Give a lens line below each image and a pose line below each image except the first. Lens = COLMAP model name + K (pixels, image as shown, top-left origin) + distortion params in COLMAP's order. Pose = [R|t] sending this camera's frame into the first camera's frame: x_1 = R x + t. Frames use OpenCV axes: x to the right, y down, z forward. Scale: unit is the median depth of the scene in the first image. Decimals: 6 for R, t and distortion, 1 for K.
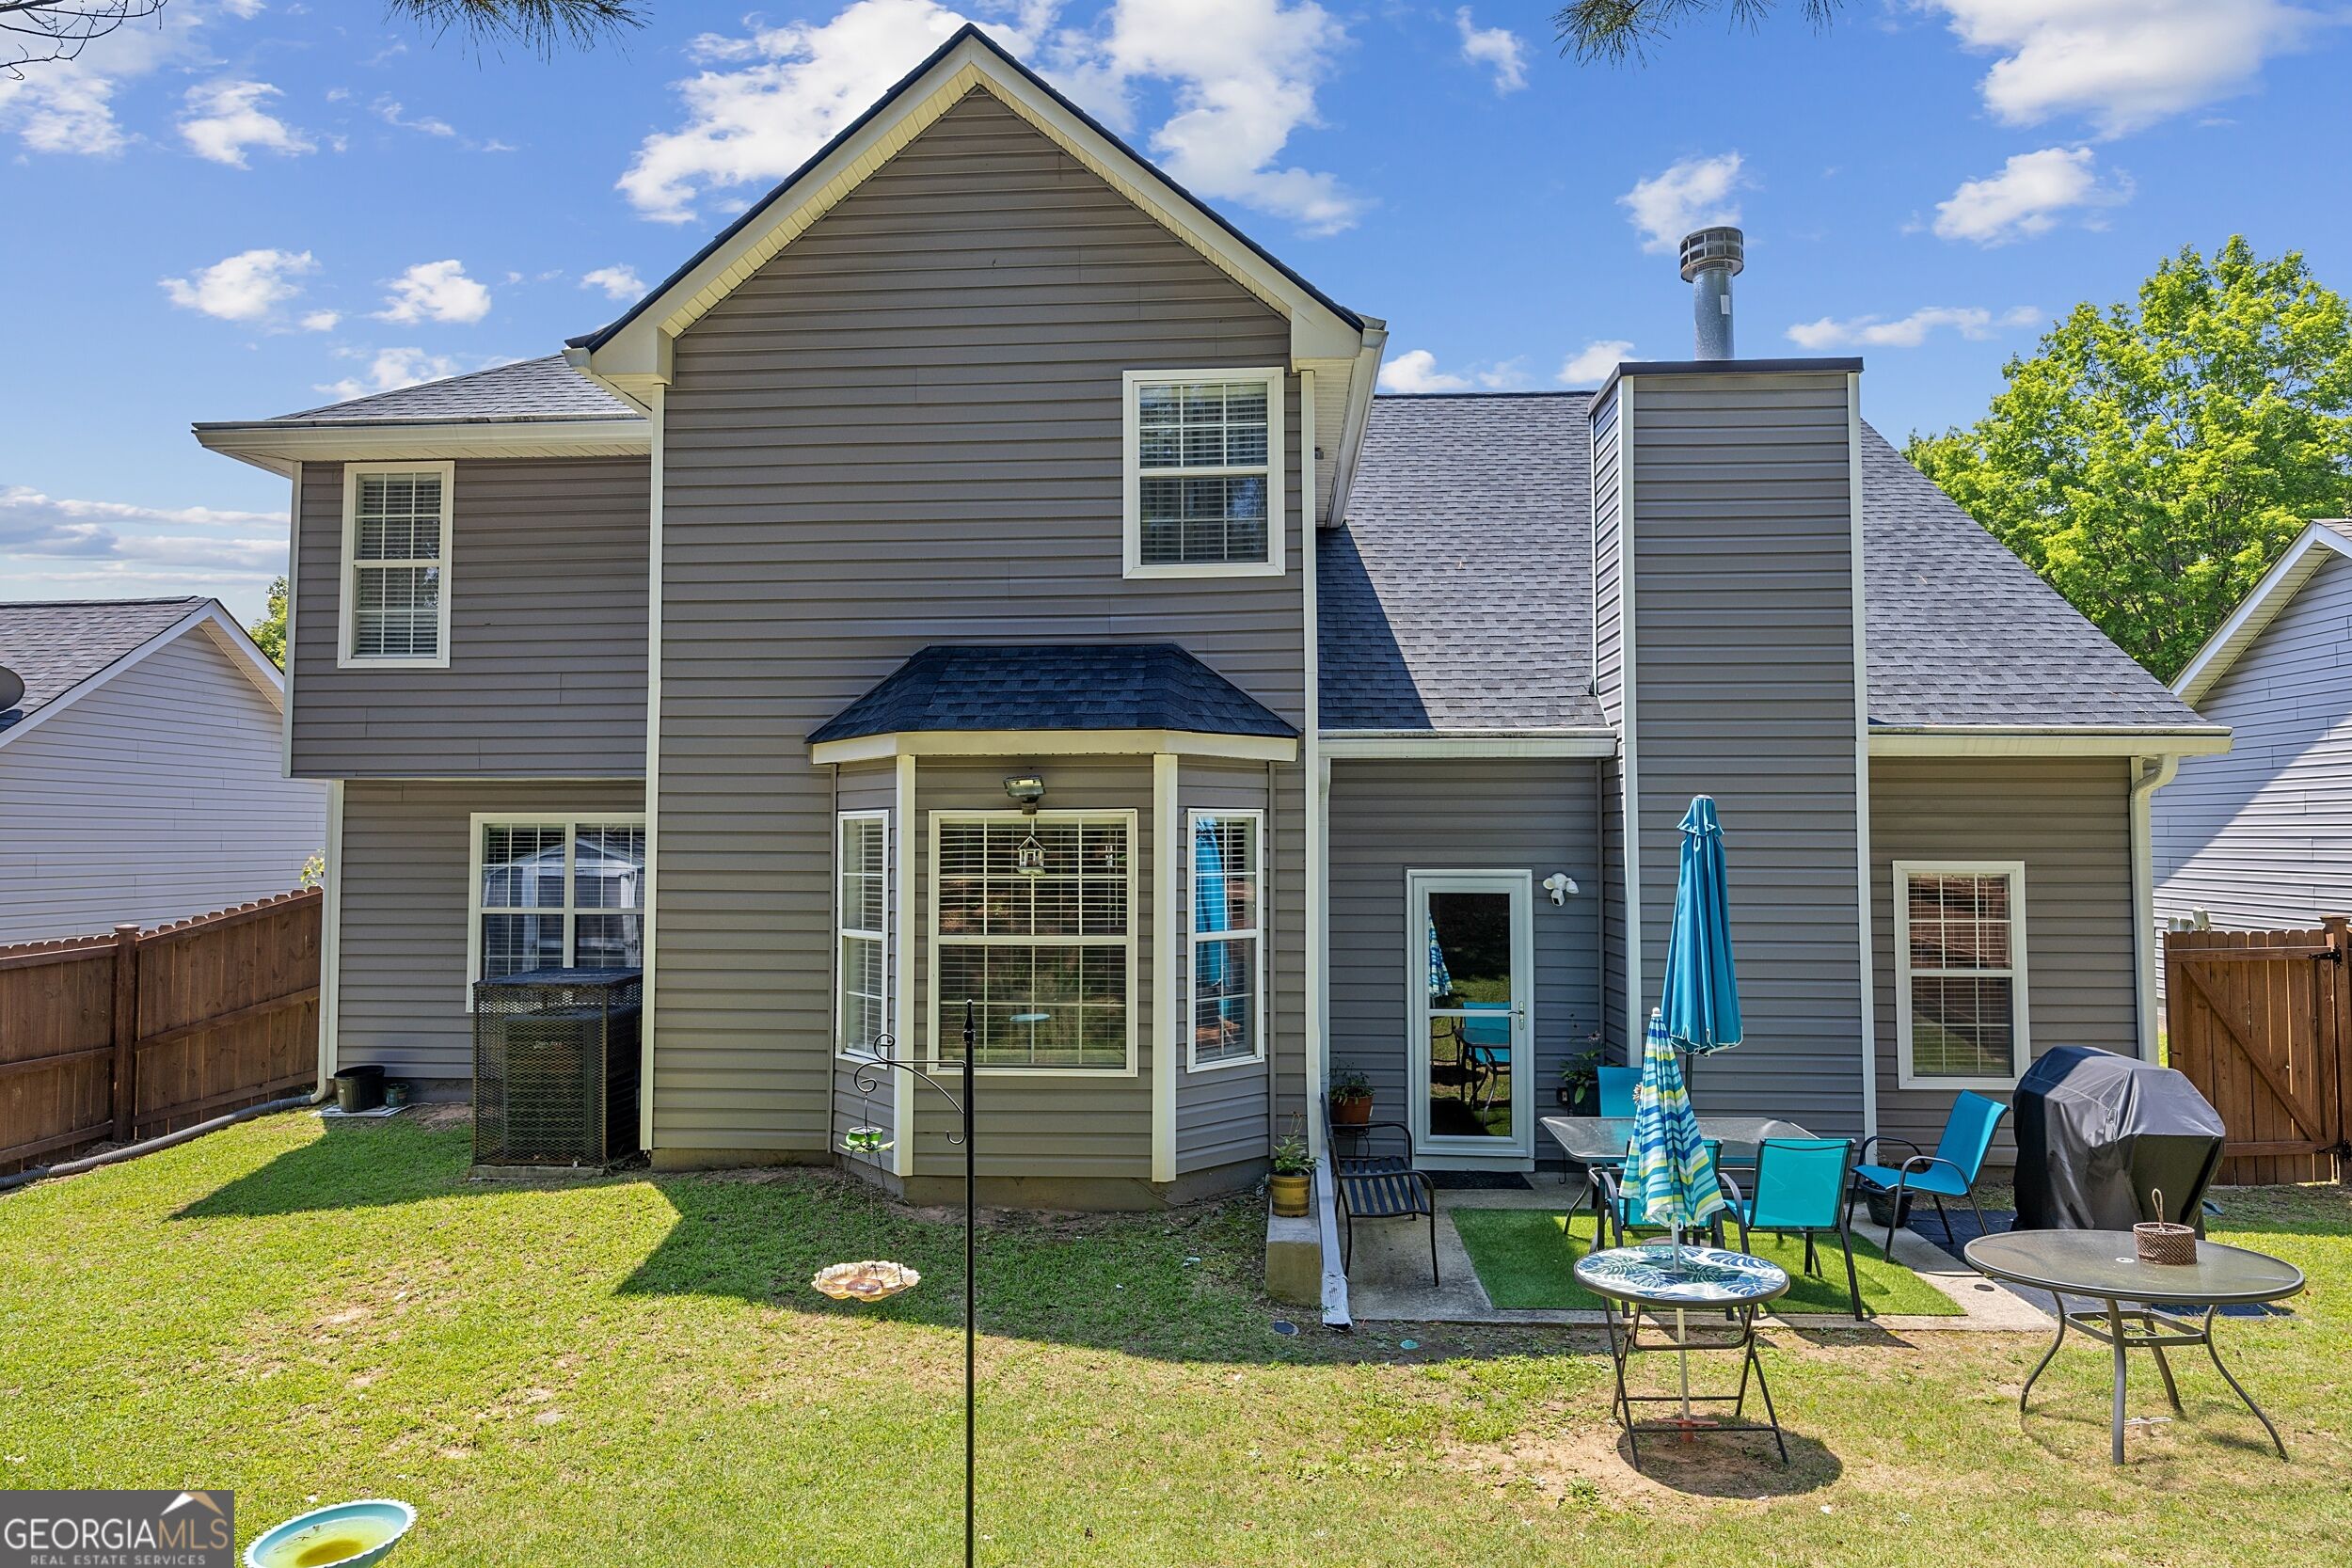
lens RADIAL K [[1400.1, 0, 1176.0], [0, 1400.1, 784.0], [0, 0, 1]] dist [-0.007483, -0.001521]
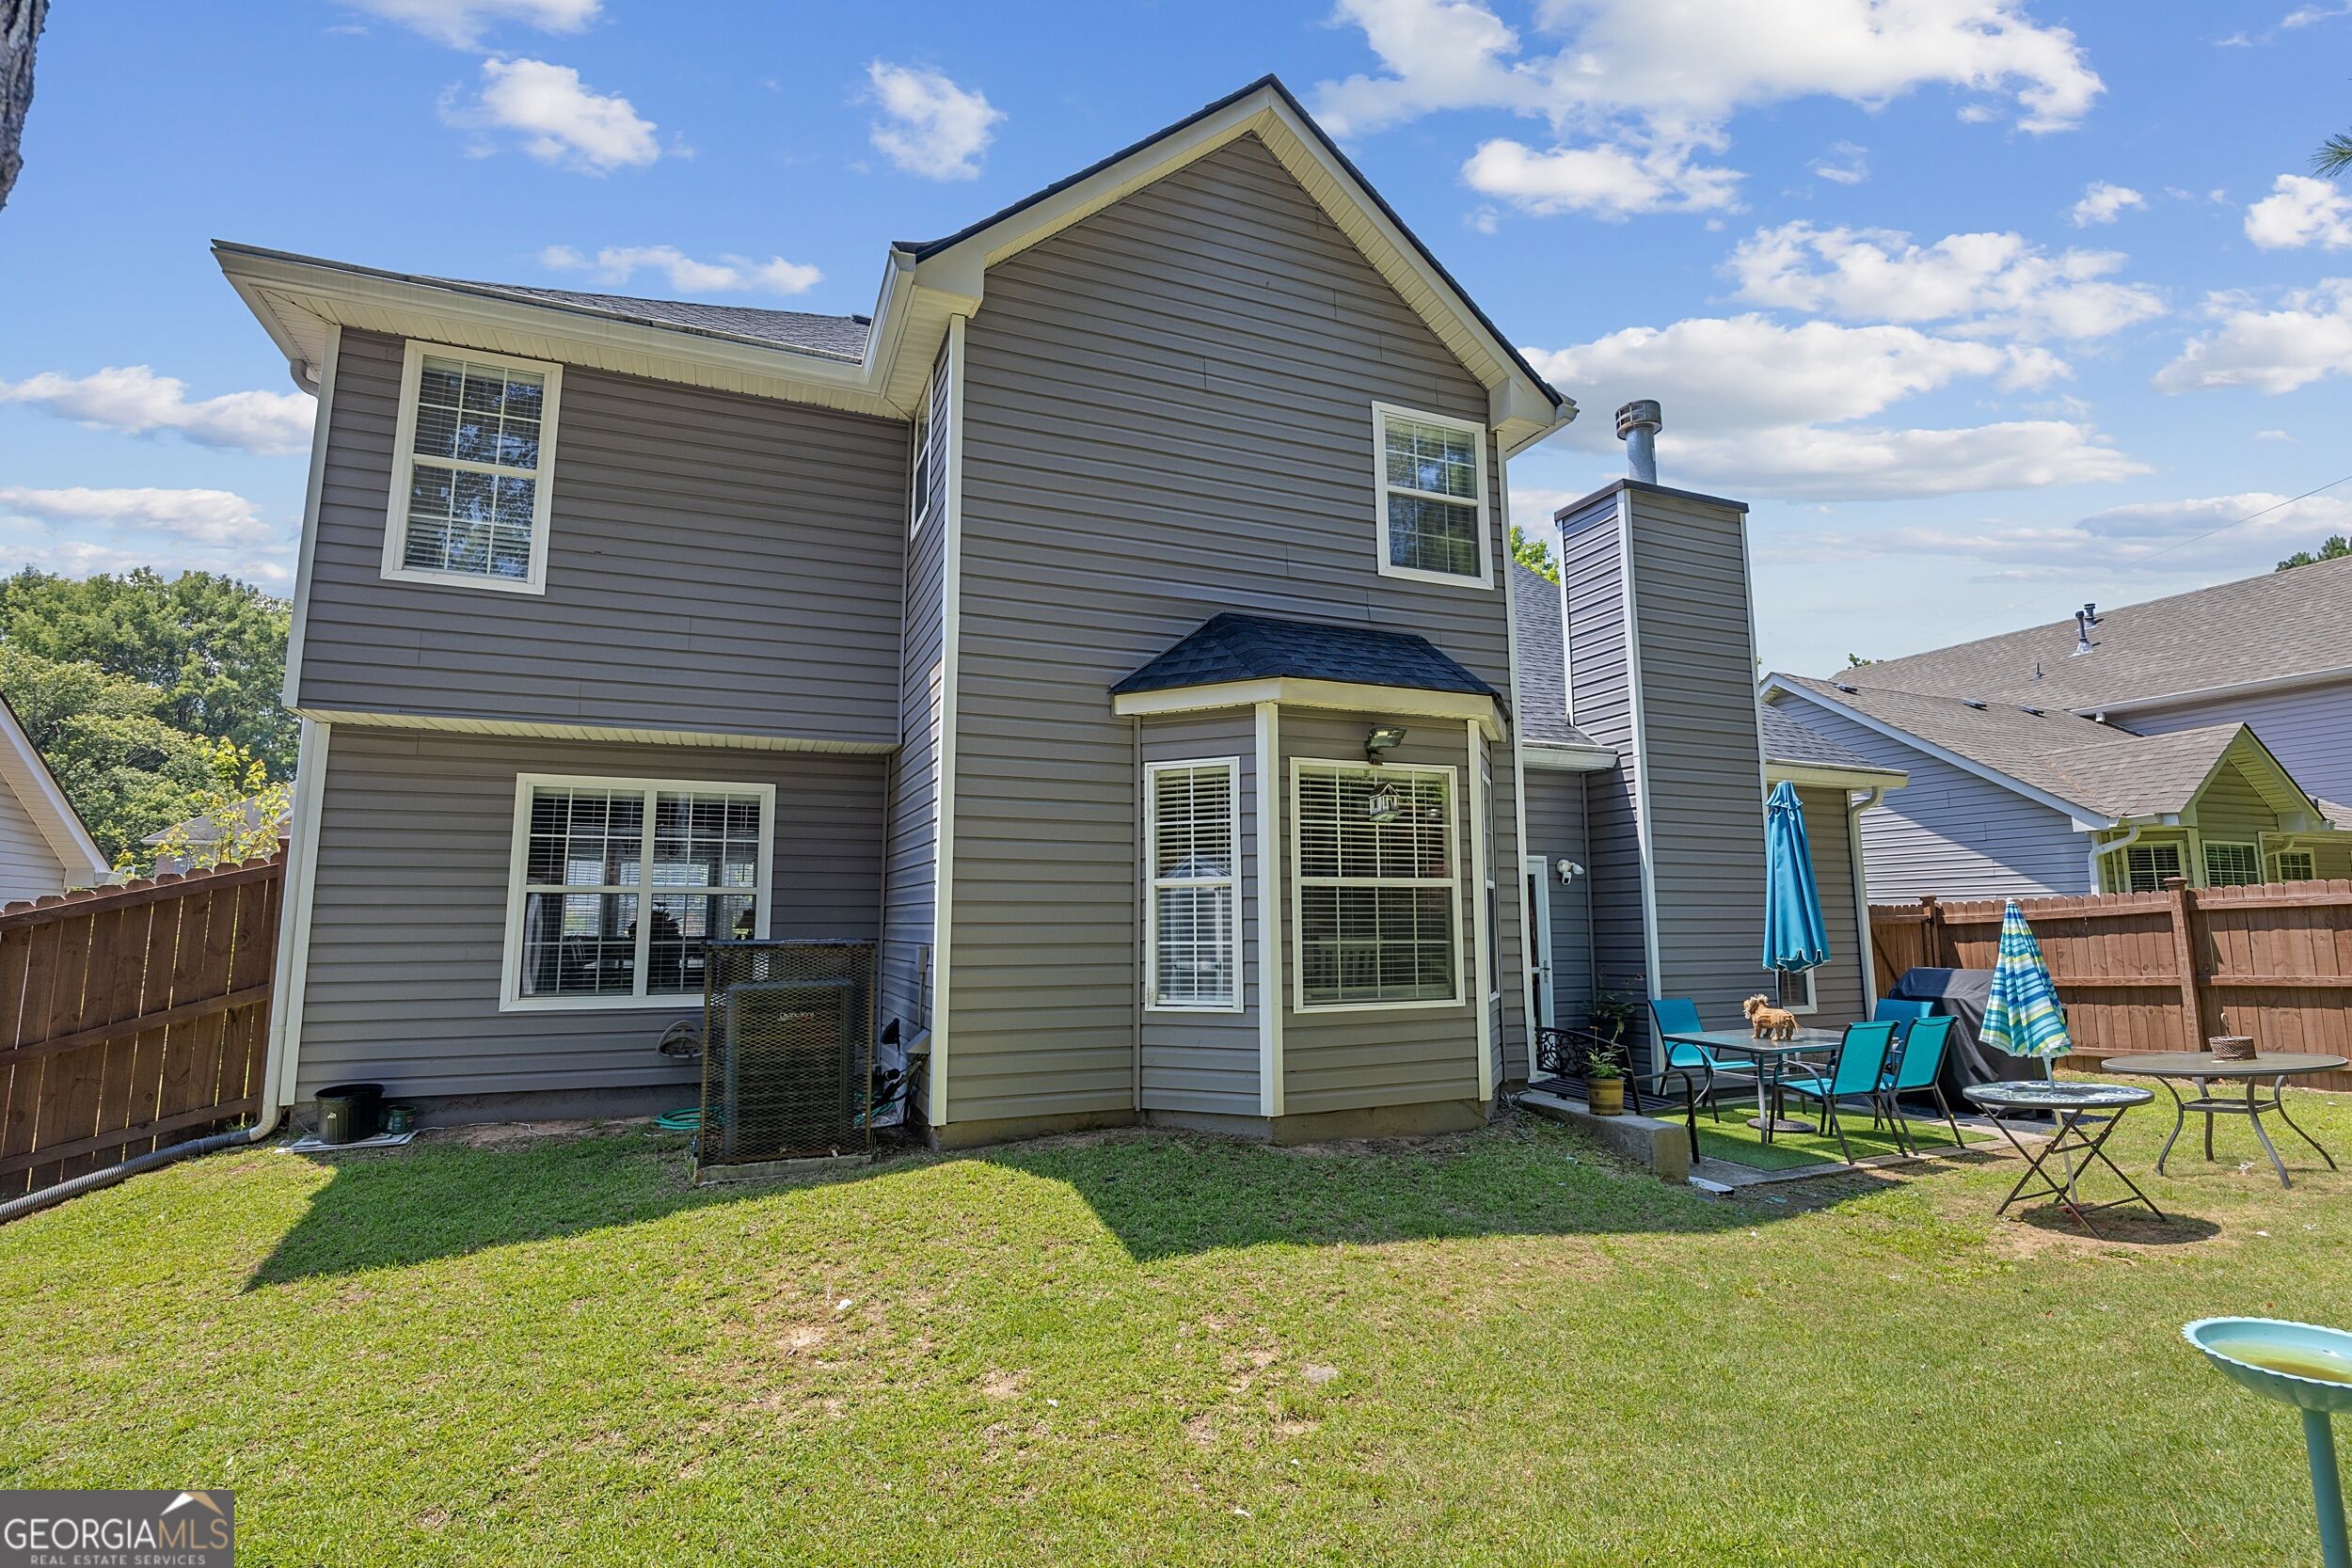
lens RADIAL K [[1123.3, 0, 1176.0], [0, 1123.3, 784.0], [0, 0, 1]] dist [-0.015103, 0.000022]
pose [[0.888101, 0.055345, 0.456304, -0.584912], [-0.012962, 0.995345, -0.095498, 0.110605], [-0.459466, 0.078898, 0.884684, 0.278118]]
